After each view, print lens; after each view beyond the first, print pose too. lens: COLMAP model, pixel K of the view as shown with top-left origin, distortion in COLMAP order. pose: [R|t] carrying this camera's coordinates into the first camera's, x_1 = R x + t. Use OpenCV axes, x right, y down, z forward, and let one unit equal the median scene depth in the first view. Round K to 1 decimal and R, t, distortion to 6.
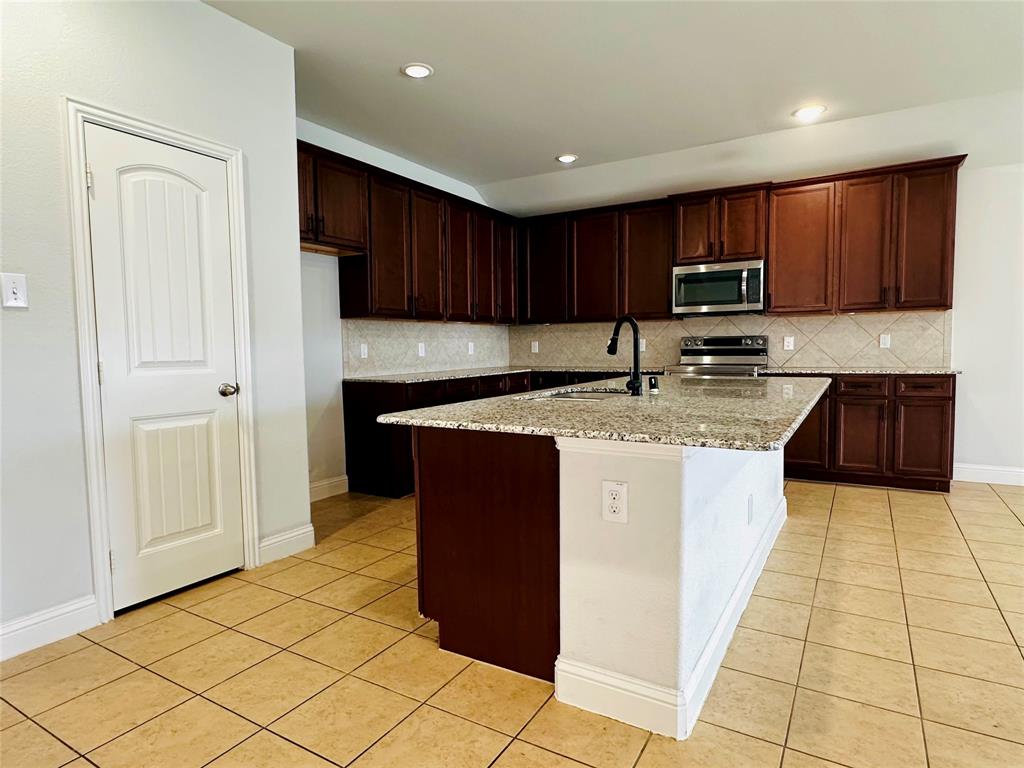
lens RADIAL K [[587.9, 0, 510.2], [0, 587.9, 388.4], [0, 0, 1]] dist [-0.003949, -0.000094]
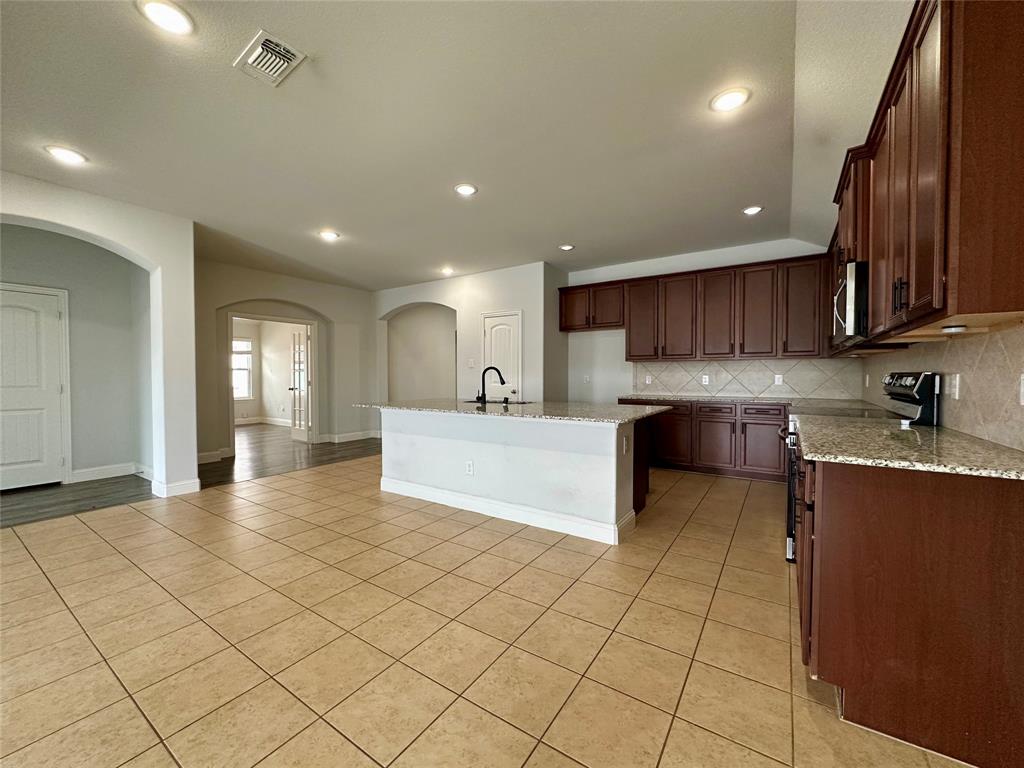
lens RADIAL K [[411.6, 0, 512.0], [0, 411.6, 384.0], [0, 0, 1]] dist [0.000708, 0.000014]
pose [[-0.053292, 0.038262, -0.997846, 0.971852], [-0.068398, 0.996779, 0.041874, -0.074305], [0.996234, 0.070482, -0.050503, 0.664510]]
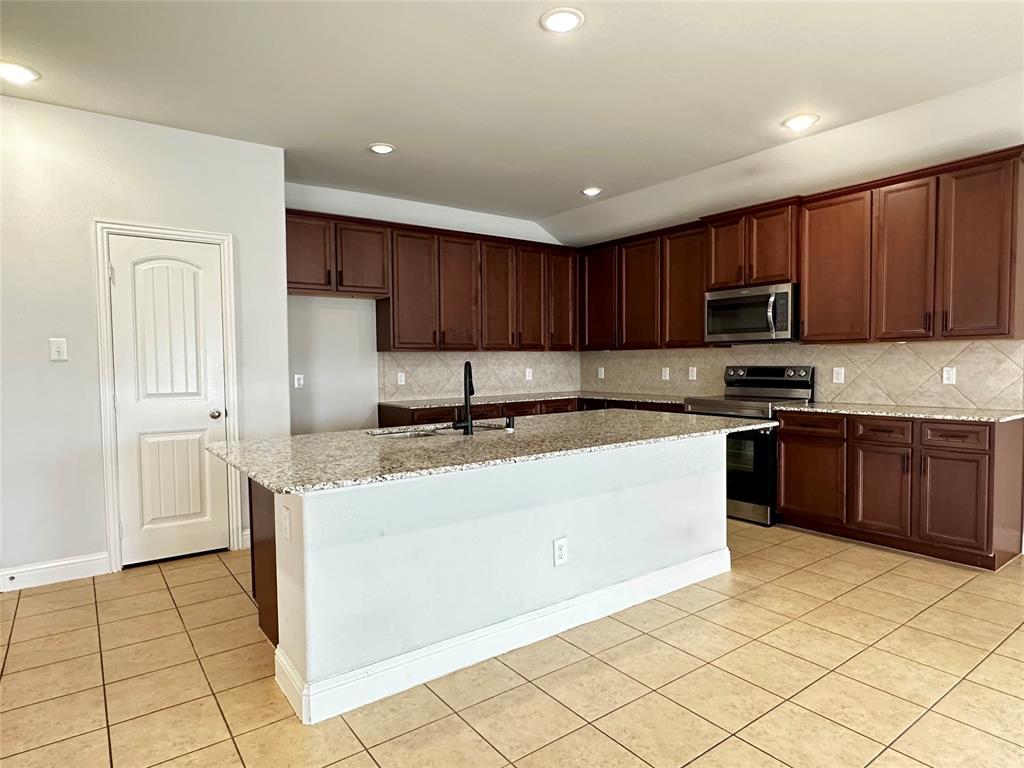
lens RADIAL K [[598.7, 0, 511.7], [0, 598.7, 388.3], [0, 0, 1]] dist [-0.000363, -0.000531]
pose [[0.921663, 0.021274, -0.387409, 0.408895], [-0.028918, 0.999485, -0.013913, -0.034589], [0.386913, 0.024027, 0.921803, -0.001745]]
